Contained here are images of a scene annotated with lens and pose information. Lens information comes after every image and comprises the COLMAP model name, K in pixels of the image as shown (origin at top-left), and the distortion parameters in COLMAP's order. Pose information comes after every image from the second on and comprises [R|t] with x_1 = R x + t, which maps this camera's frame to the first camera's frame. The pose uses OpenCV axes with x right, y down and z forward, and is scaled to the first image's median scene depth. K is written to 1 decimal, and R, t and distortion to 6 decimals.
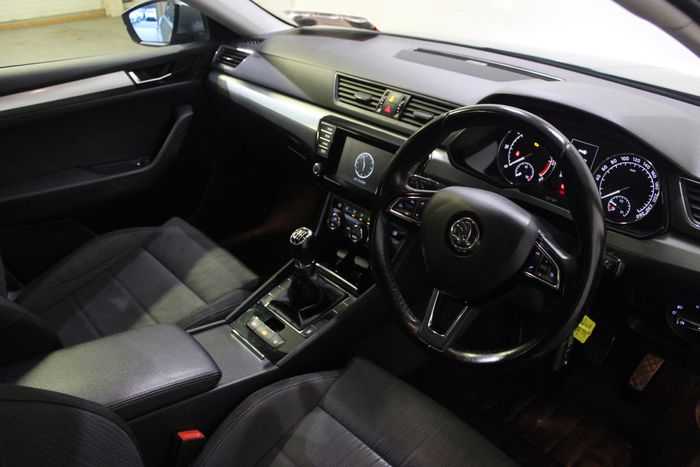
lens RADIAL K [[569.1, 0, 355.1], [0, 569.1, 232.7], [0, 0, 1]] dist [-0.163370, 0.120020]
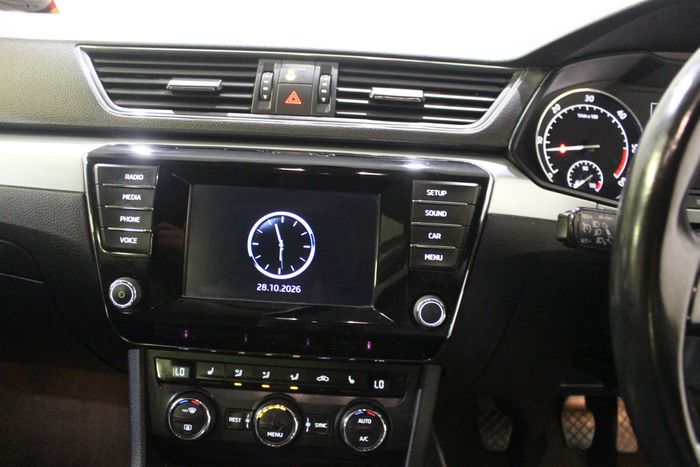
lens RADIAL K [[569.1, 0, 355.1], [0, 569.1, 228.1], [0, 0, 1]] dist [-0.163370, 0.120020]
pose [[0.669309, -0.197210, 0.716334, -0.221687], [0.310371, 0.950191, -0.028403, -0.104520], [-0.675052, 0.241339, 0.697180, 0.707124]]
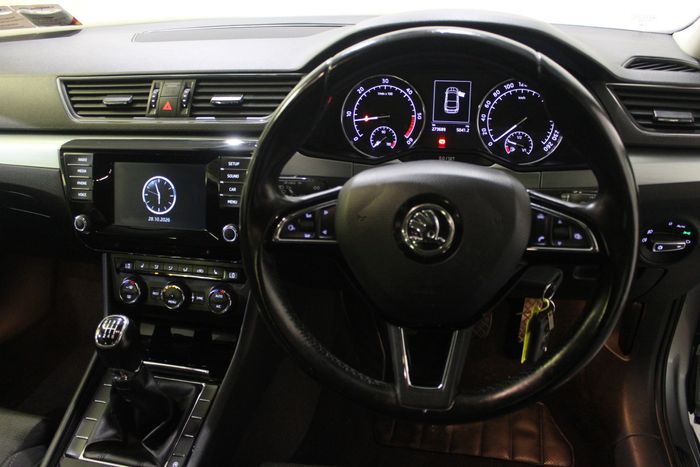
lens RADIAL K [[569.1, 0, 355.0], [0, 569.1, 231.6], [0, 0, 1]] dist [-0.163370, 0.120020]
pose [[0.806450, -0.311864, 0.502374, -0.142531], [0.325867, 0.943347, 0.062505, -0.044649], [-0.493406, 0.113300, 0.862388, 0.327868]]
